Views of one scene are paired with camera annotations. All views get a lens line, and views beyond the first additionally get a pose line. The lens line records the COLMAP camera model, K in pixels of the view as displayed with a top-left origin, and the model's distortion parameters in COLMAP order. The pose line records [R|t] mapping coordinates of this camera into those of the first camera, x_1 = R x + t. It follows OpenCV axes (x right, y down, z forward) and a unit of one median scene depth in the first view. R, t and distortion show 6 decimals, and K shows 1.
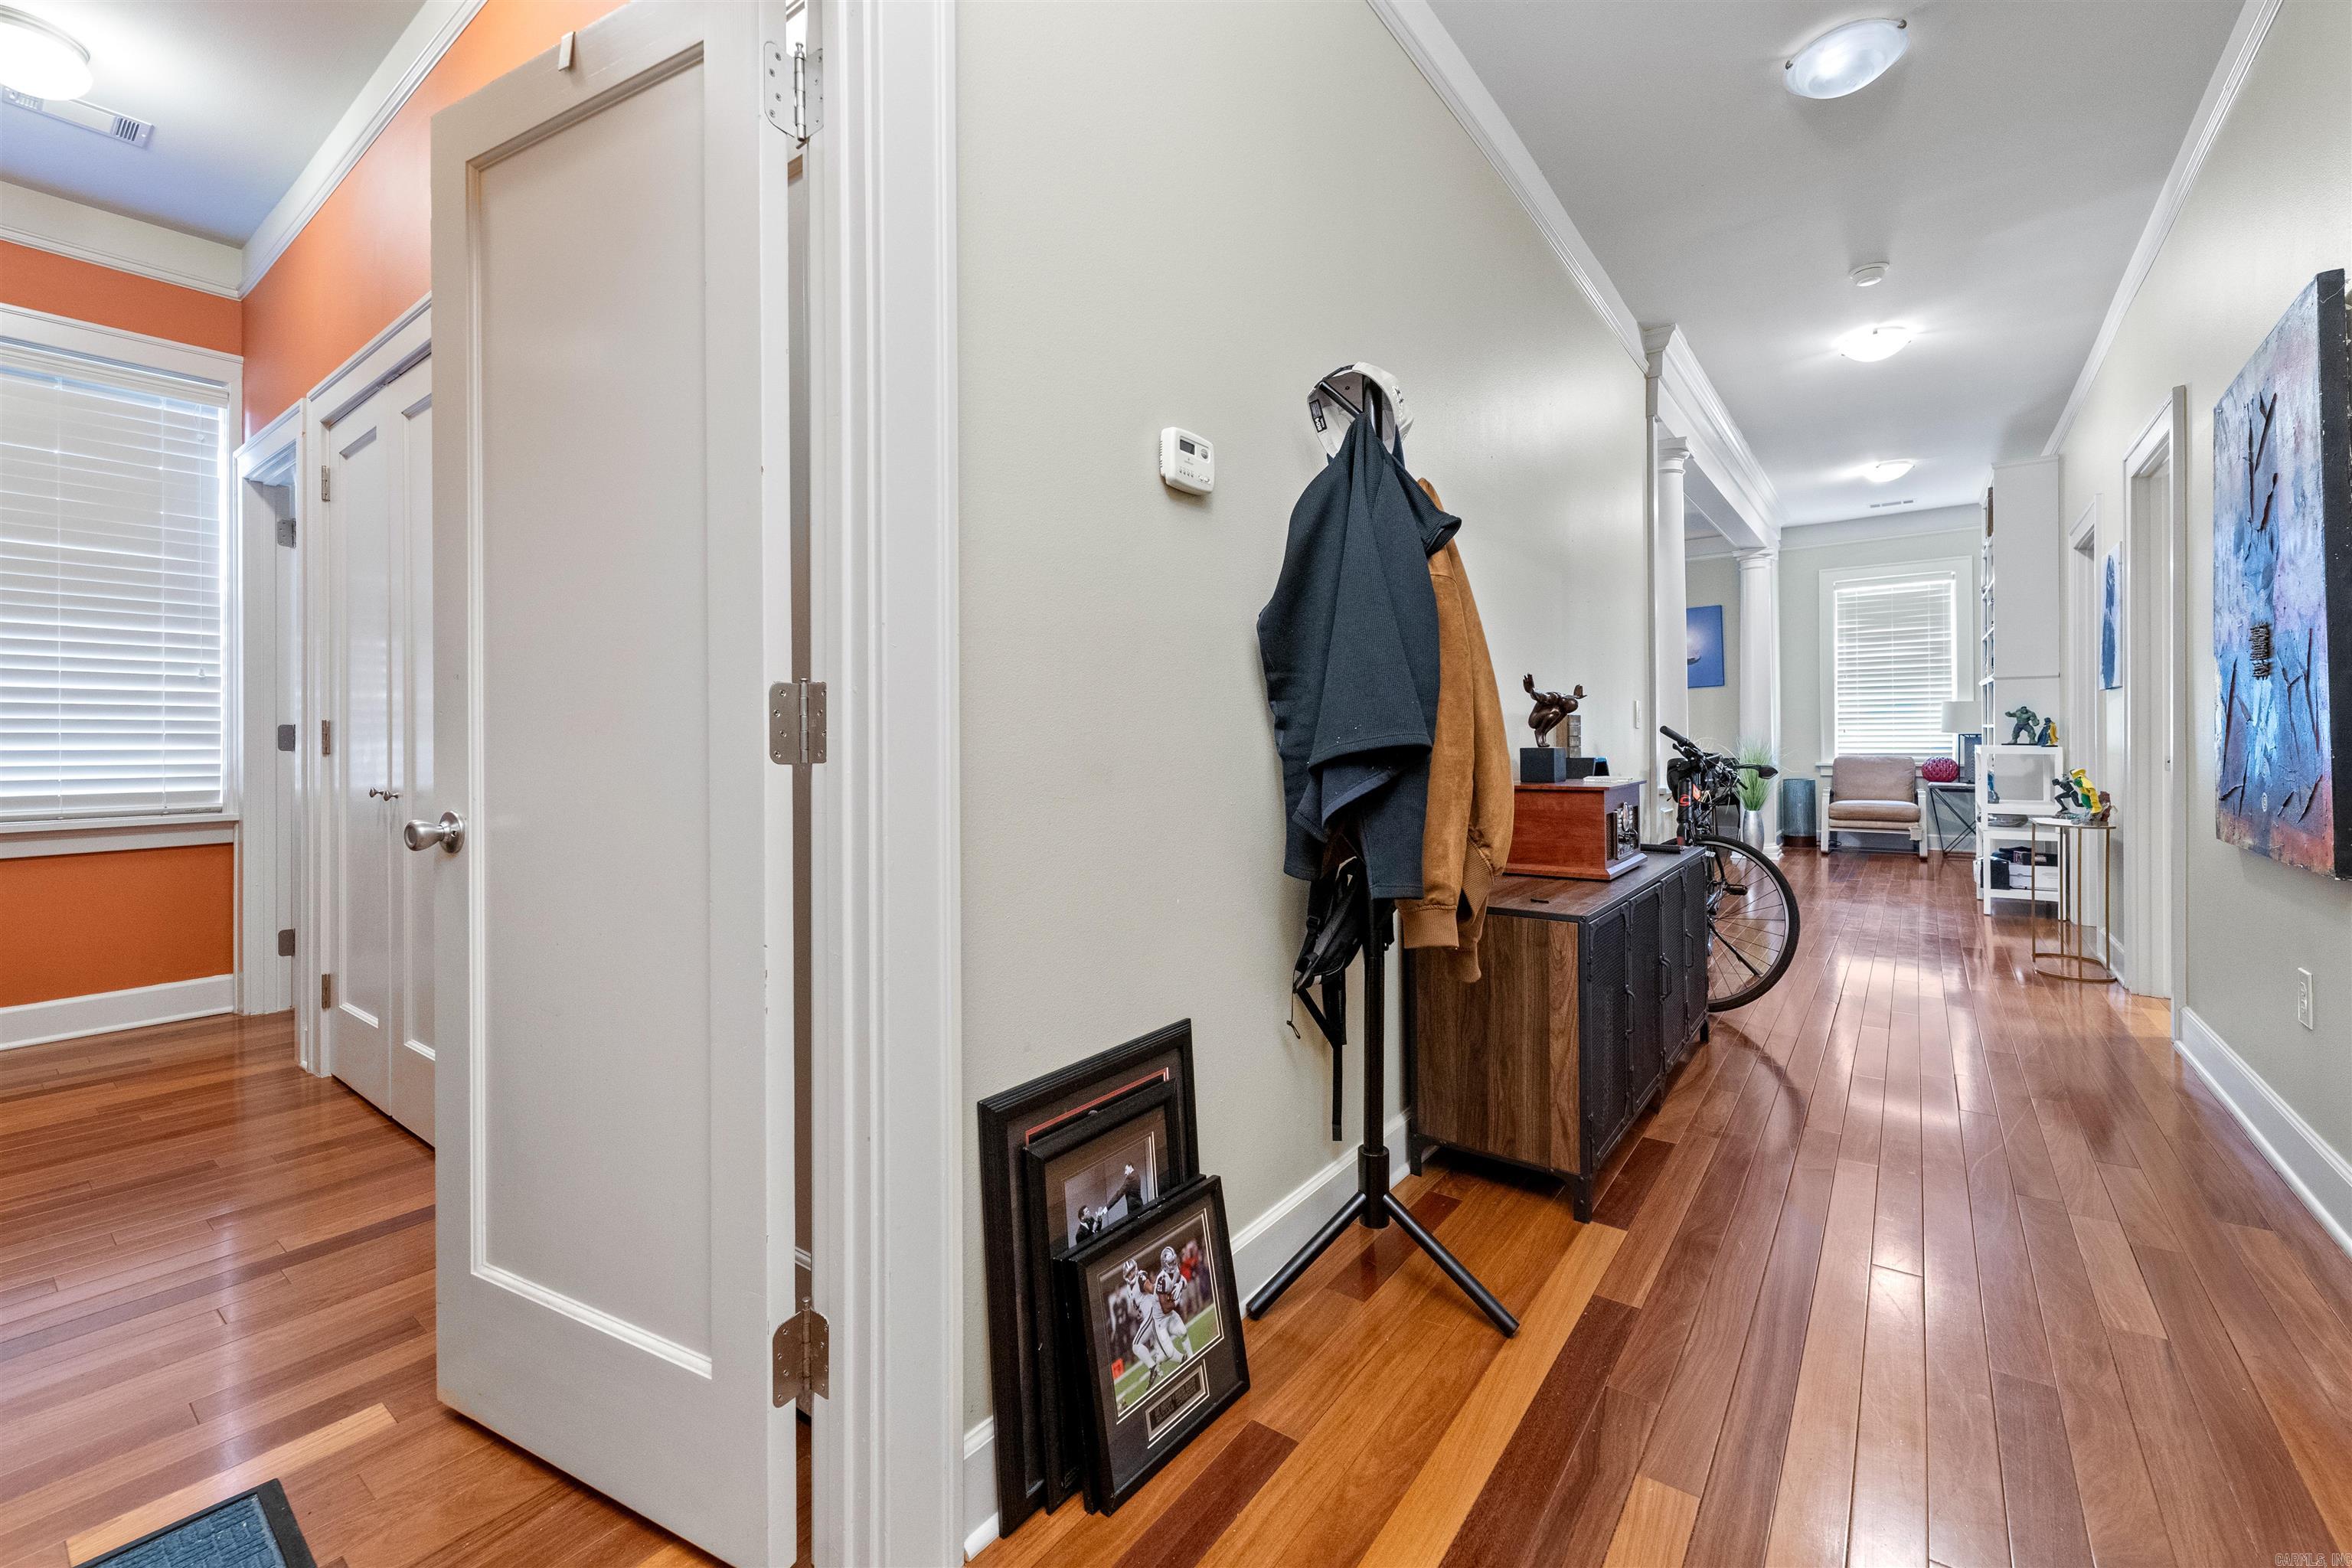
lens RADIAL K [[986.7, 0, 1176.2], [0, 986.7, 735.1], [0, 0, 1]] dist [0.000286, -0.000034]
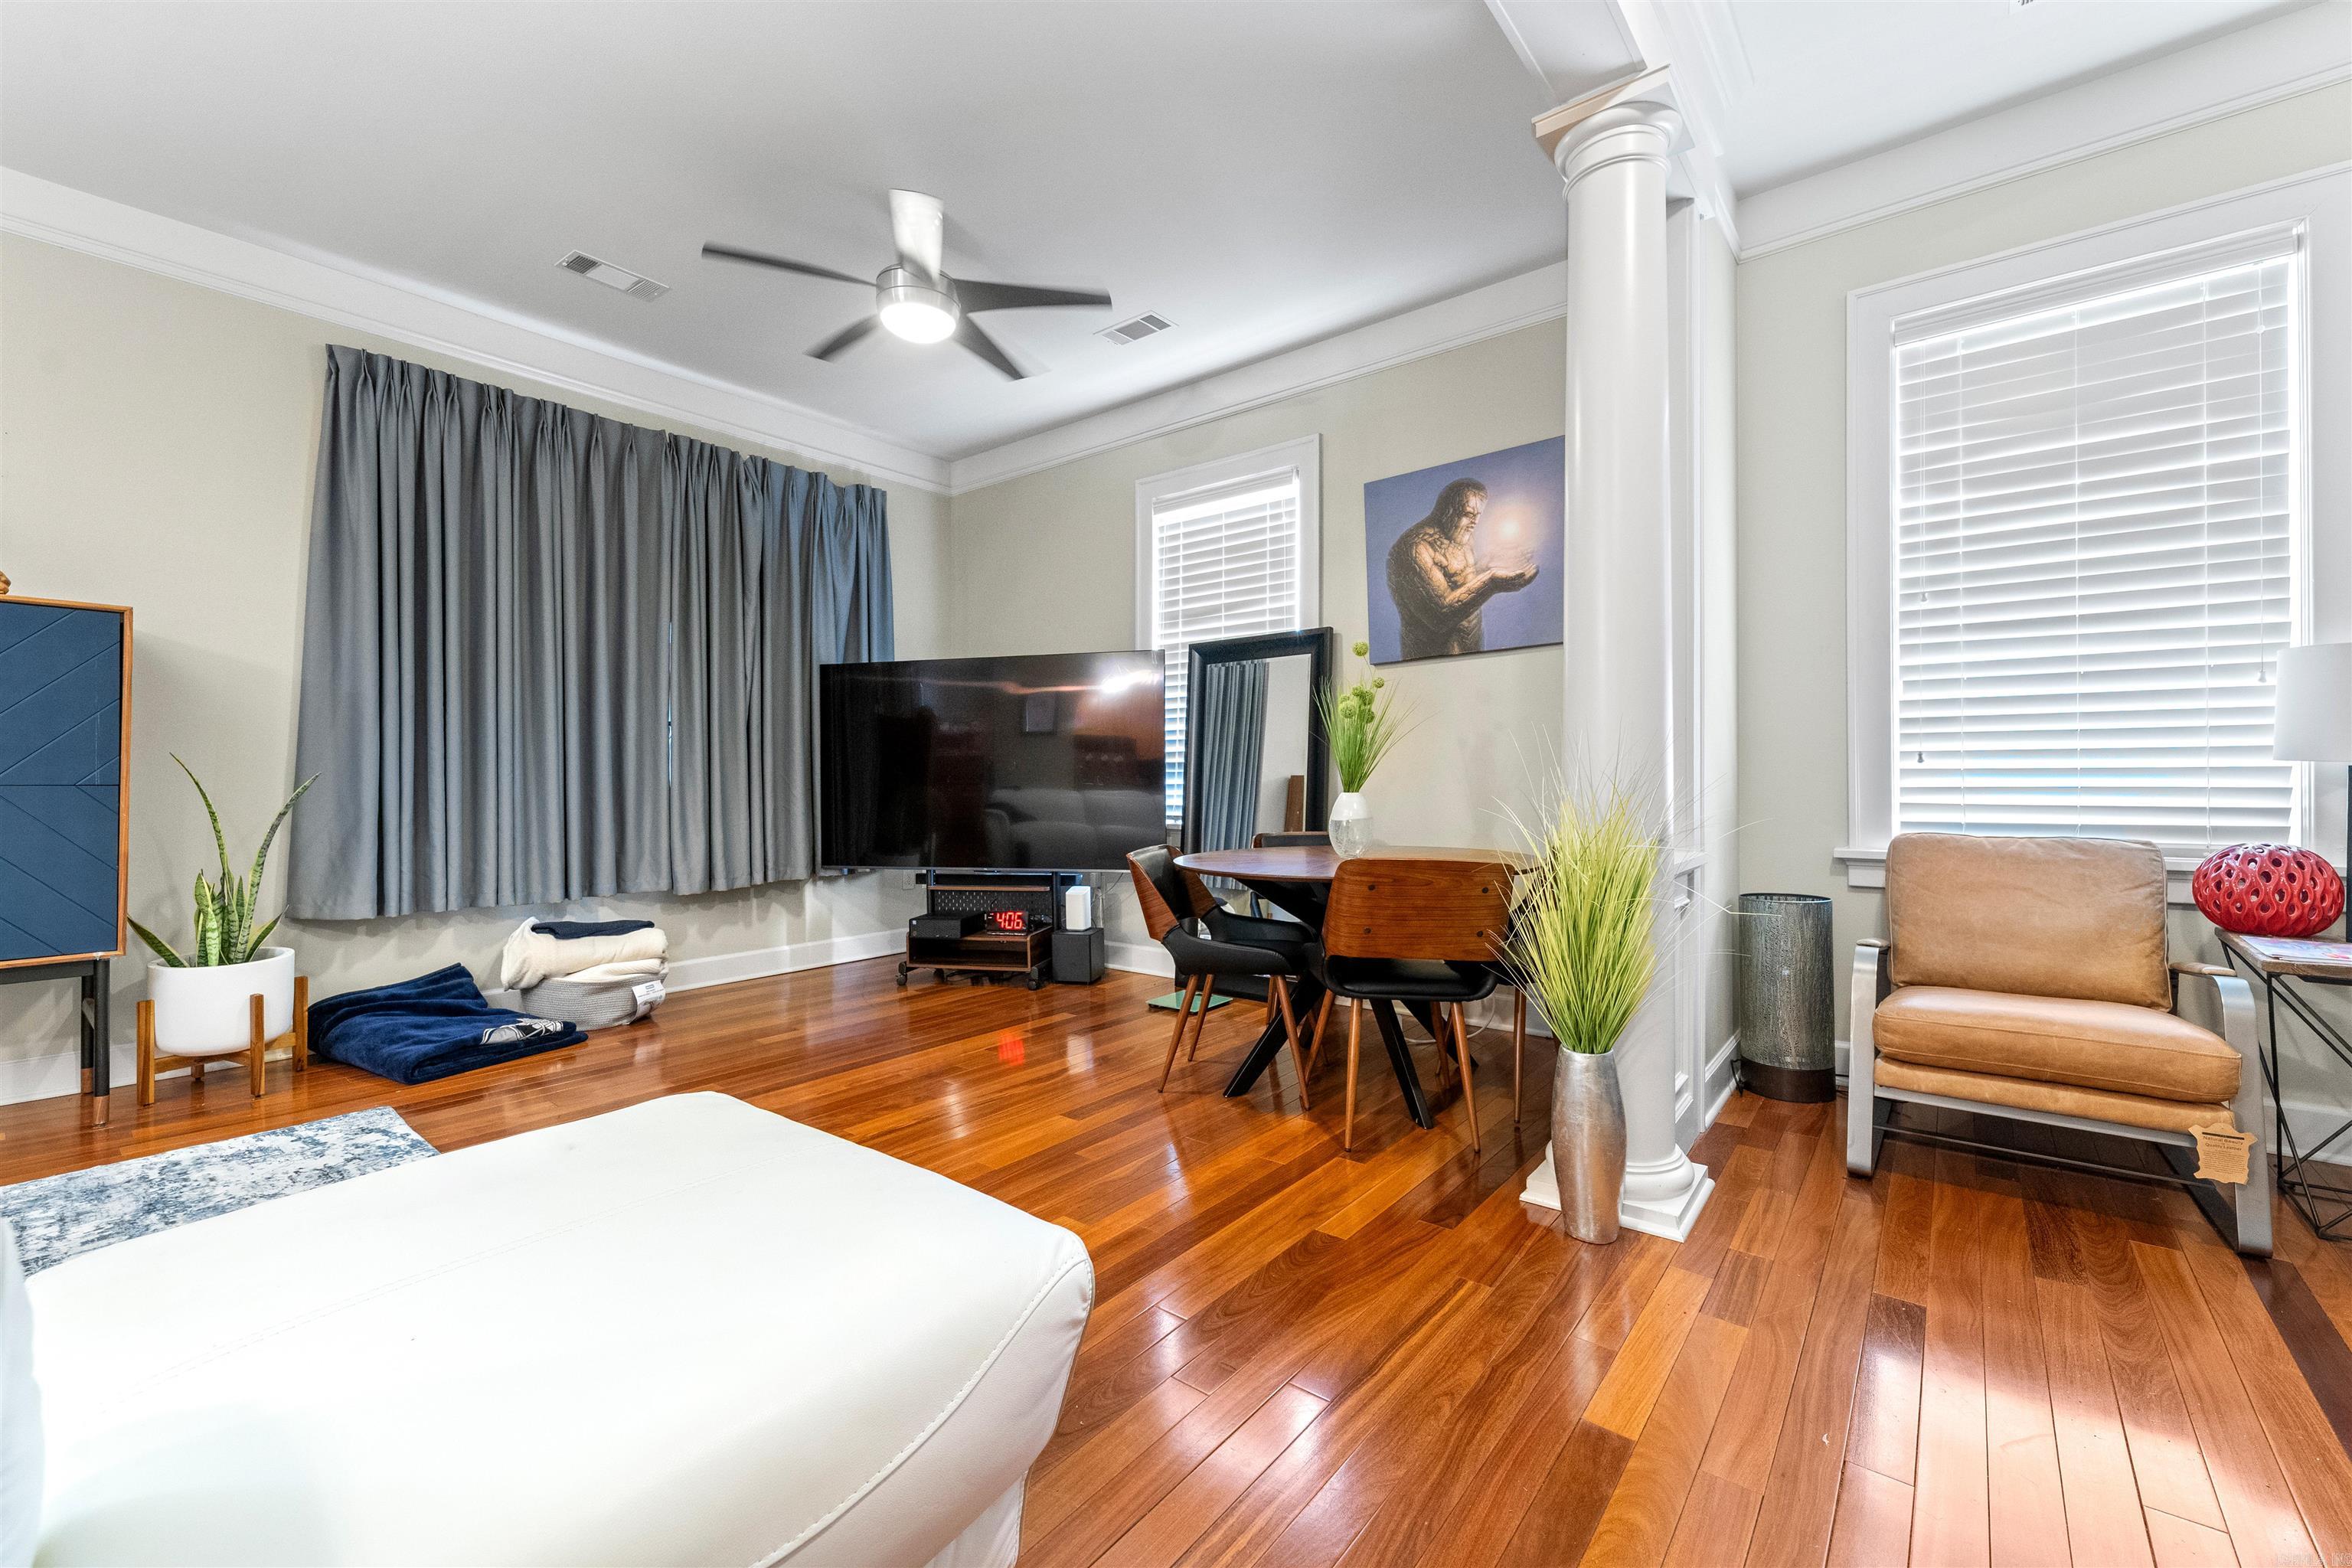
lens RADIAL K [[956.9, 0, 1176.0], [0, 956.9, 784.0], [0, 0, 1]] dist [-0.001098, -0.000059]
pose [[0.999058, -0.008300, -0.042594, 0.307935], [0.009085, 0.999792, 0.018260, -0.002075], [0.042433, -0.018629, 0.998926, 0.467361]]
